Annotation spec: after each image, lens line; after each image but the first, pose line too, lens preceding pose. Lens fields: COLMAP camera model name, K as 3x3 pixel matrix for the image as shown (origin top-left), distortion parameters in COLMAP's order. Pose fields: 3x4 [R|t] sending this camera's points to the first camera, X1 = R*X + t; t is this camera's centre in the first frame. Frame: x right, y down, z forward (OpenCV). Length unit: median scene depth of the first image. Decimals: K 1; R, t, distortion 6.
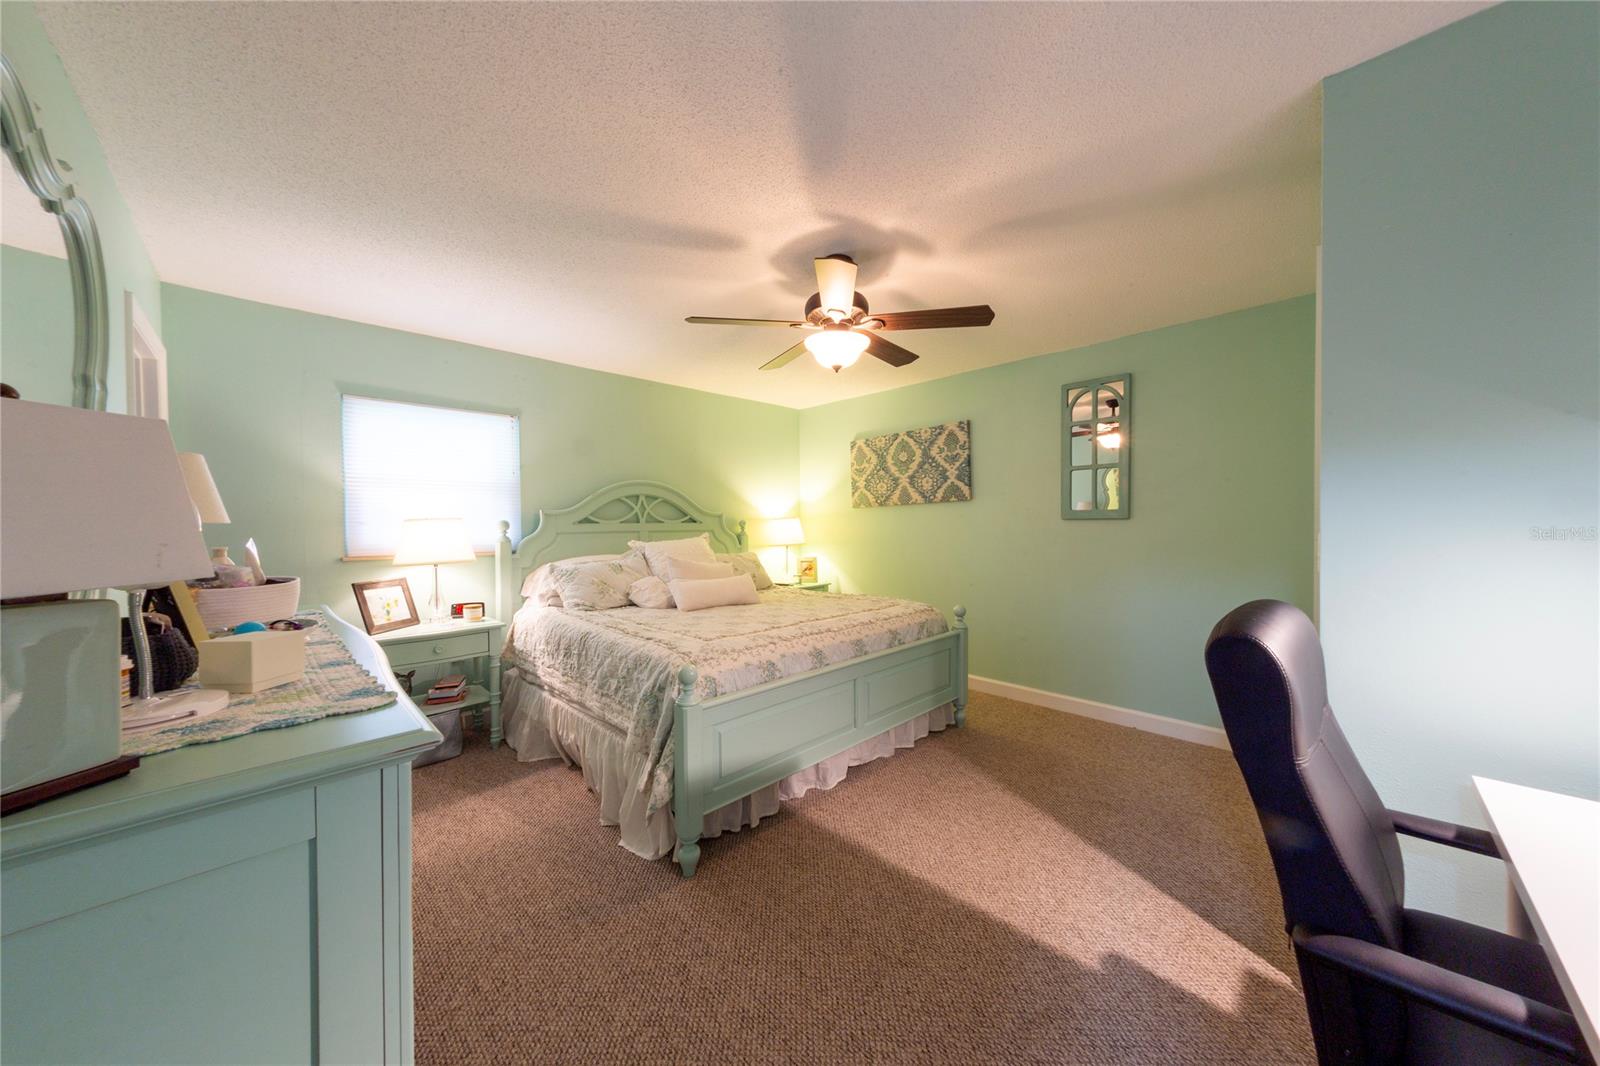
lens RADIAL K [[549.5, 0, 800.0], [0, 549.5, 533.0], [0, 0, 1]] dist [0.001466, -0.000018]
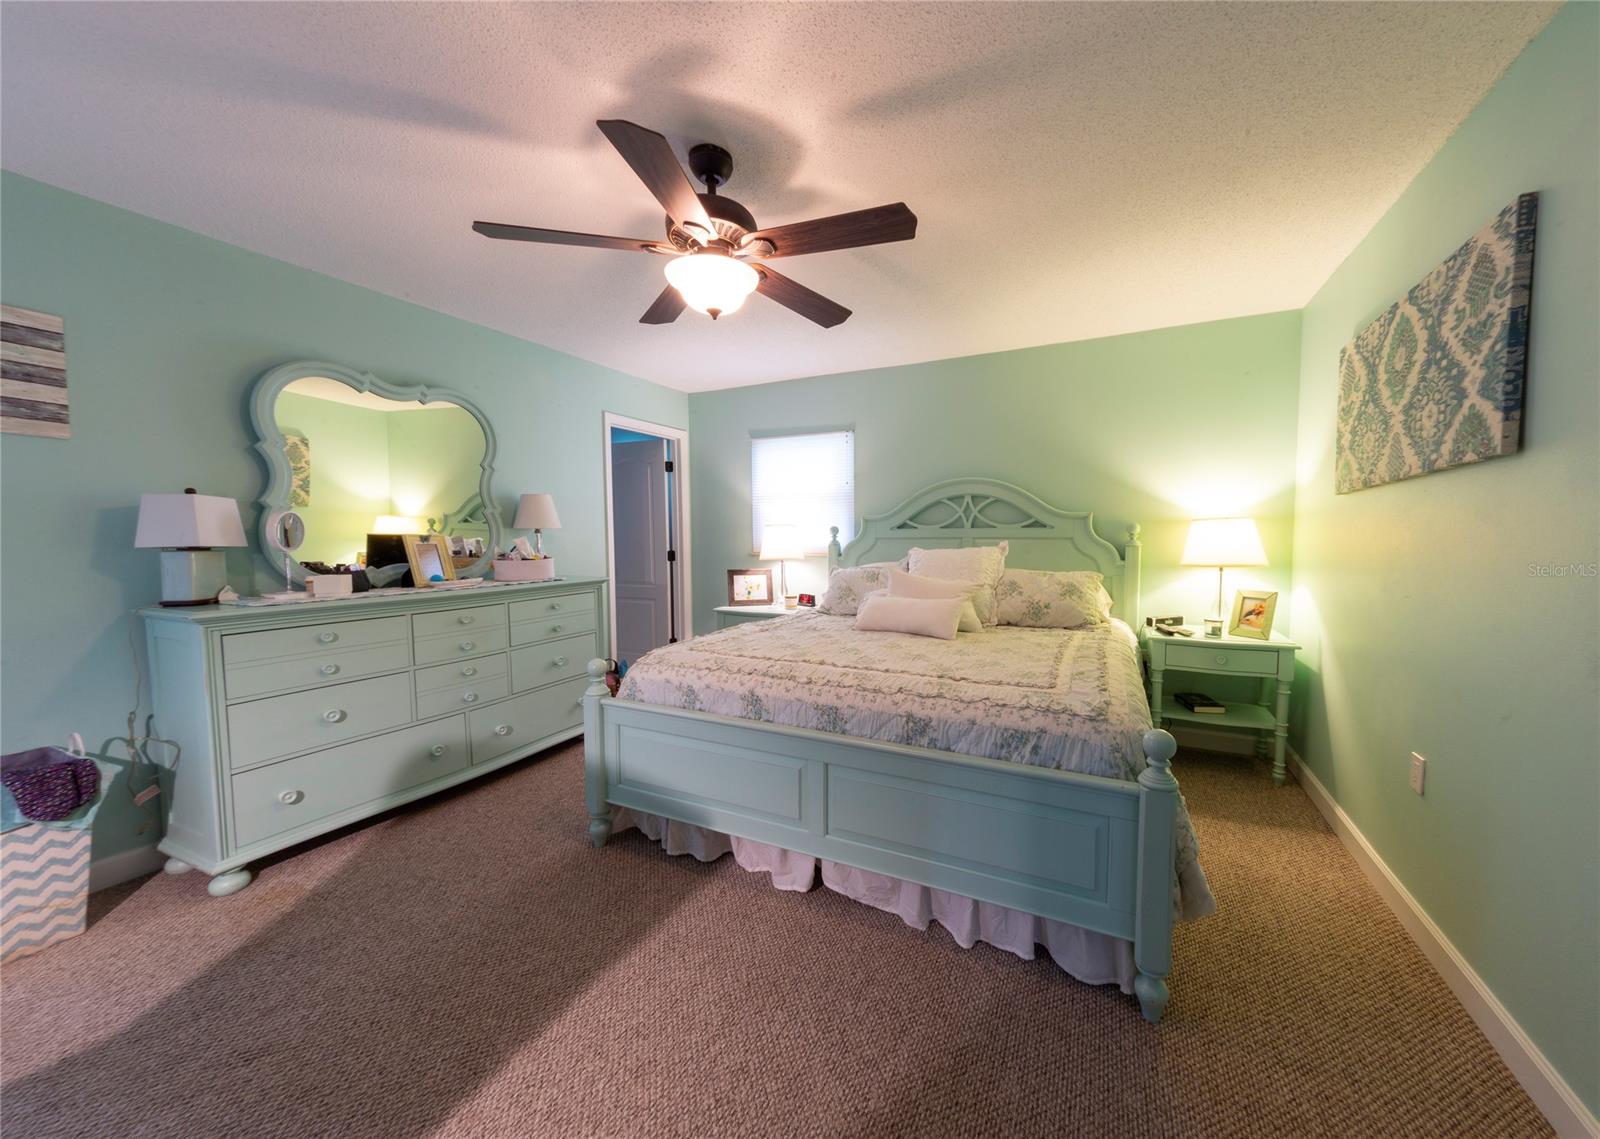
lens RADIAL K [[552.5, 0, 800.0], [0, 552.5, 569.5], [0, 0, 1]] dist [0.011134, -0.000065]
pose [[0.339082, 0.069428, -0.938192, 0.472993], [-0.014025, 0.997535, 0.068751, -0.010025], [0.940652, -0.010154, 0.339220, 0.498436]]
